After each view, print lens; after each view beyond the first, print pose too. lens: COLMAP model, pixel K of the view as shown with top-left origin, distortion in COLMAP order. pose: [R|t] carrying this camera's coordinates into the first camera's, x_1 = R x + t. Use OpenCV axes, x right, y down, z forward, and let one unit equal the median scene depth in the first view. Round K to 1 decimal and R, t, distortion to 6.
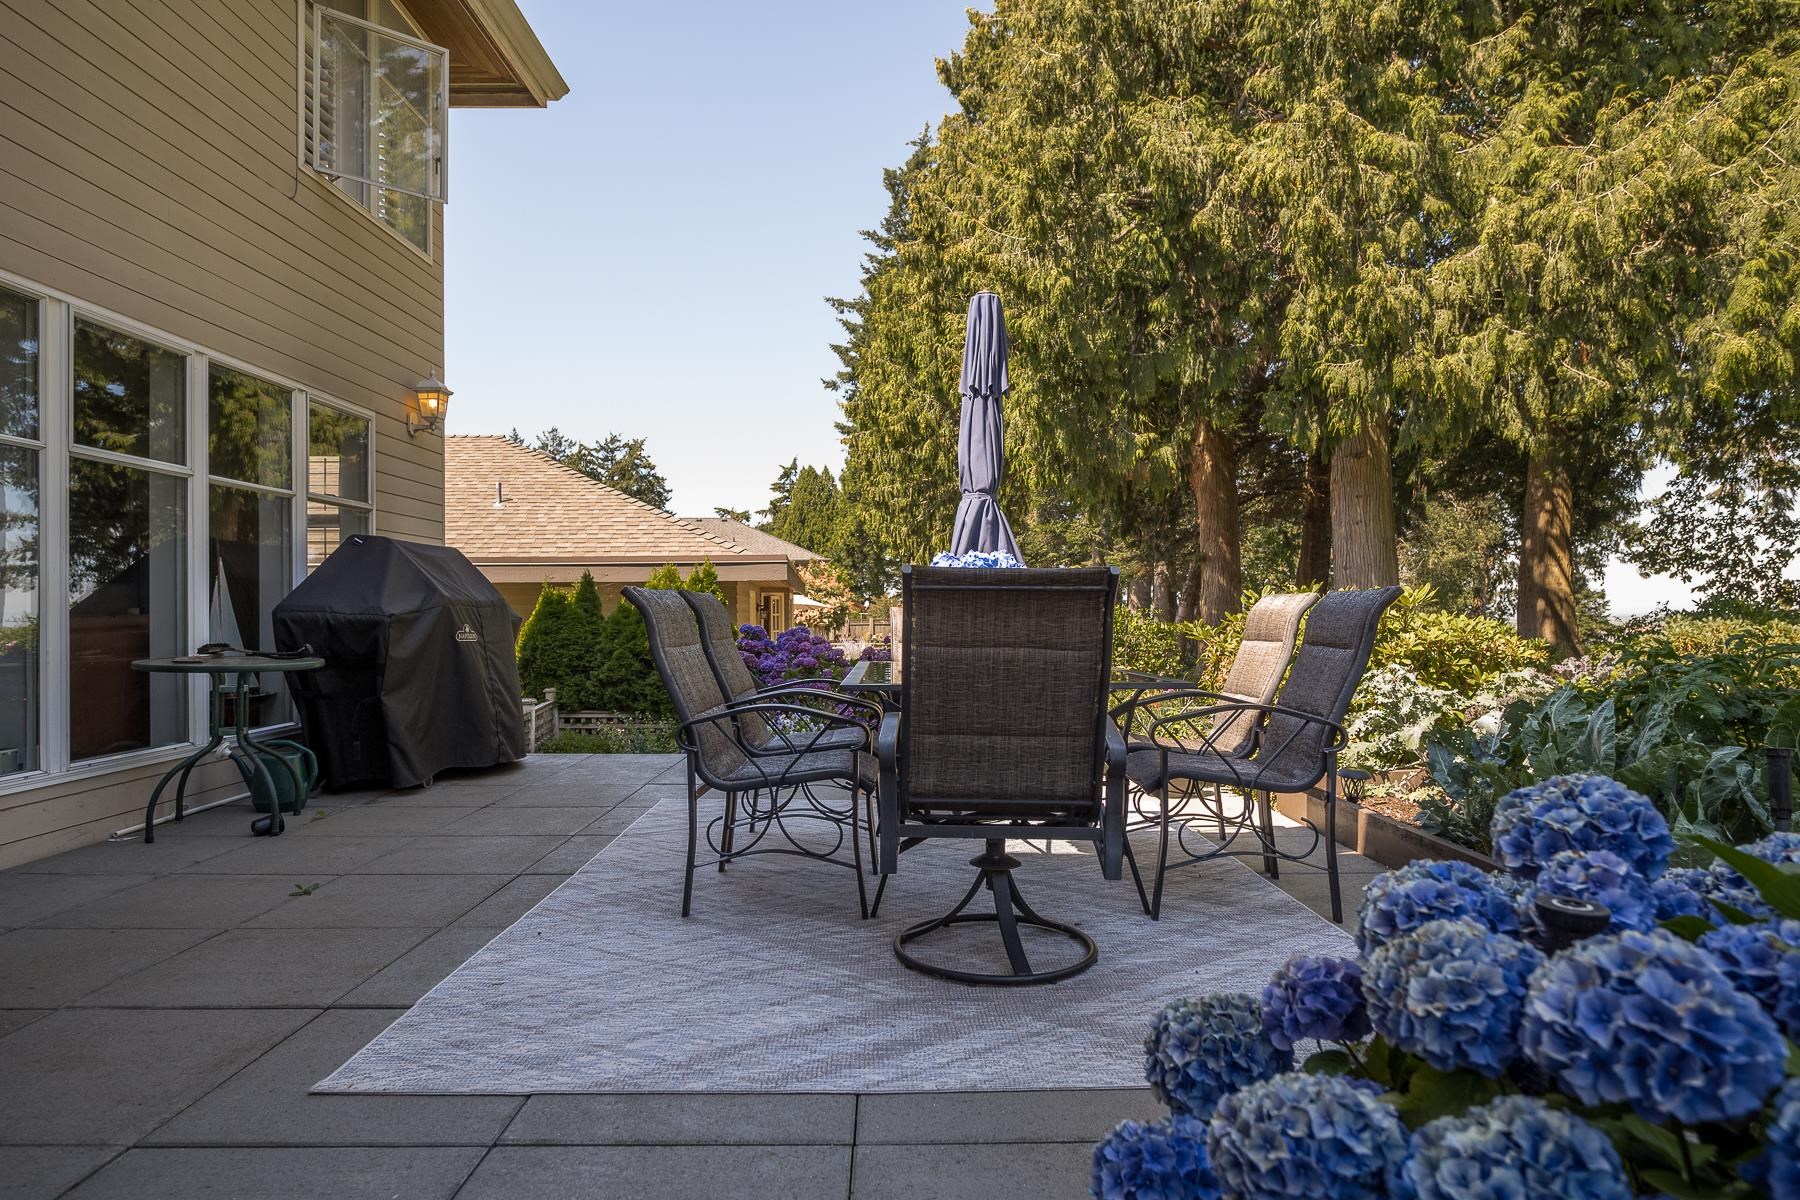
lens RADIAL K [[1041.1, 0, 900.0], [0, 1041.1, 600.0], [0, 0, 1]] dist [-0.004265, -0.003748]
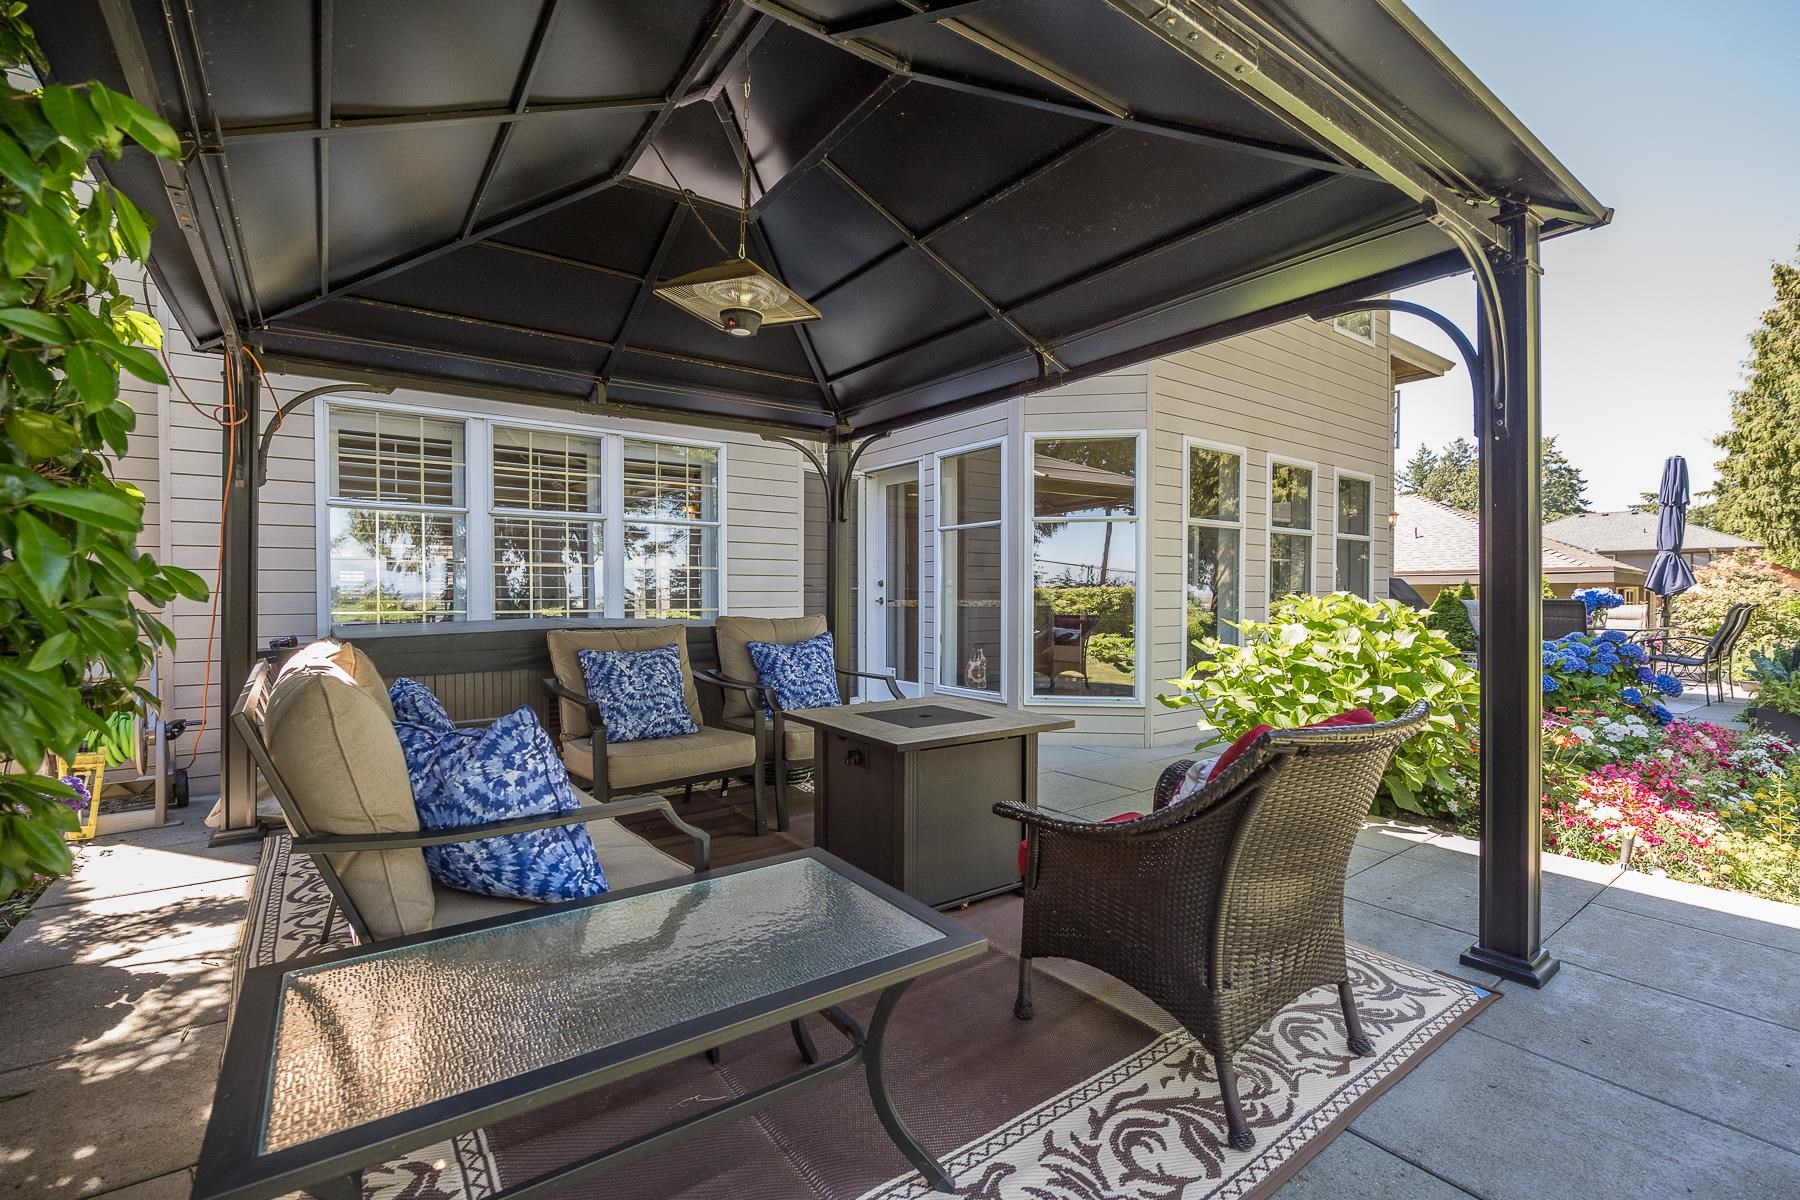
lens RADIAL K [[793.0, 0, 900.0], [0, 793.0, 600.0], [0, 0, 1]] dist [-0.011190, -0.000601]
pose [[0.590957, 0.014224, -0.806577, 0.128855], [0.002826, 0.999802, 0.019702, -0.010558], [0.806698, -0.013923, 0.590800, -0.357255]]
